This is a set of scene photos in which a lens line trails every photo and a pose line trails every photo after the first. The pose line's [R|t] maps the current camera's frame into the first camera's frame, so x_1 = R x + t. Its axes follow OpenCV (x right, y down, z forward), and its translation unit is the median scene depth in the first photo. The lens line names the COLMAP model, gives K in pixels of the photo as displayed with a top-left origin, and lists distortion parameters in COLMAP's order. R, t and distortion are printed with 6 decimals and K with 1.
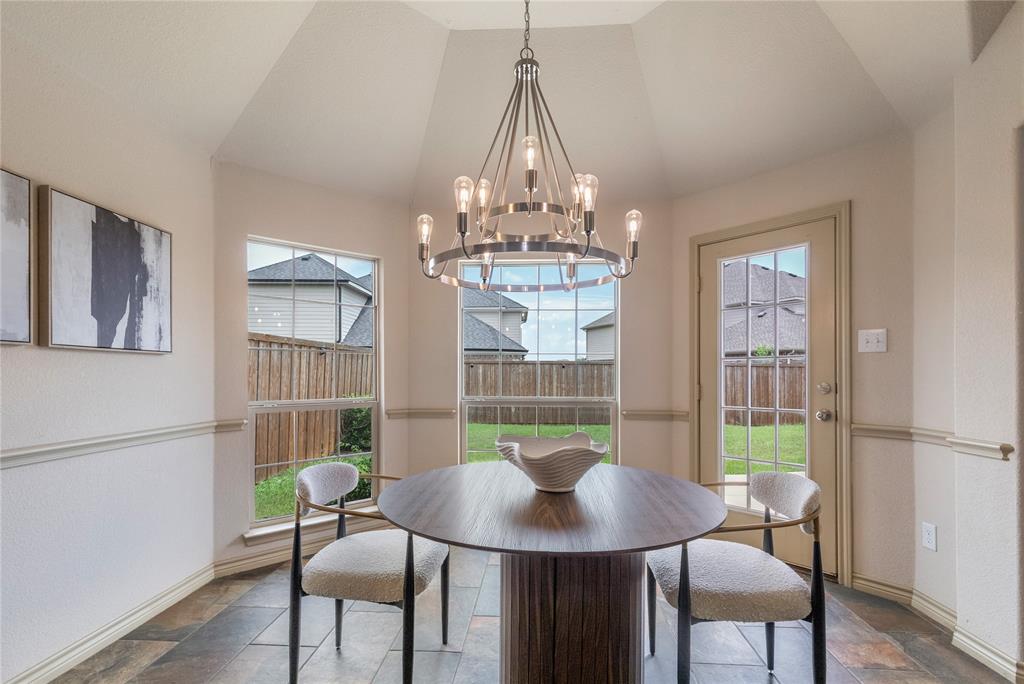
lens RADIAL K [[479.3, 0, 510.1], [0, 479.3, 376.9], [0, 0, 1]] dist [-0.000670, -0.000213]
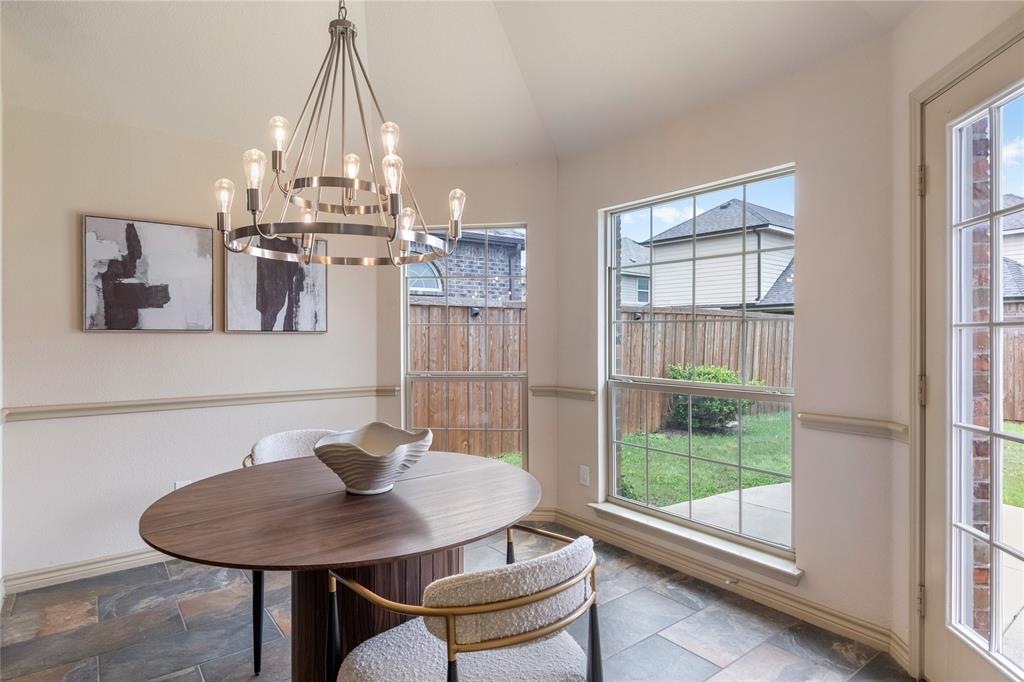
lens RADIAL K [[555.0, 0, 512.0], [0, 555.0, 341.0], [0, 0, 1]] dist [0.002298, -0.000099]
pose [[0.658316, 0.002943, -0.752736, 0.808697], [-0.001365, 0.999995, 0.002715, -0.031982], [0.752740, -0.000760, 0.658317, 0.403909]]
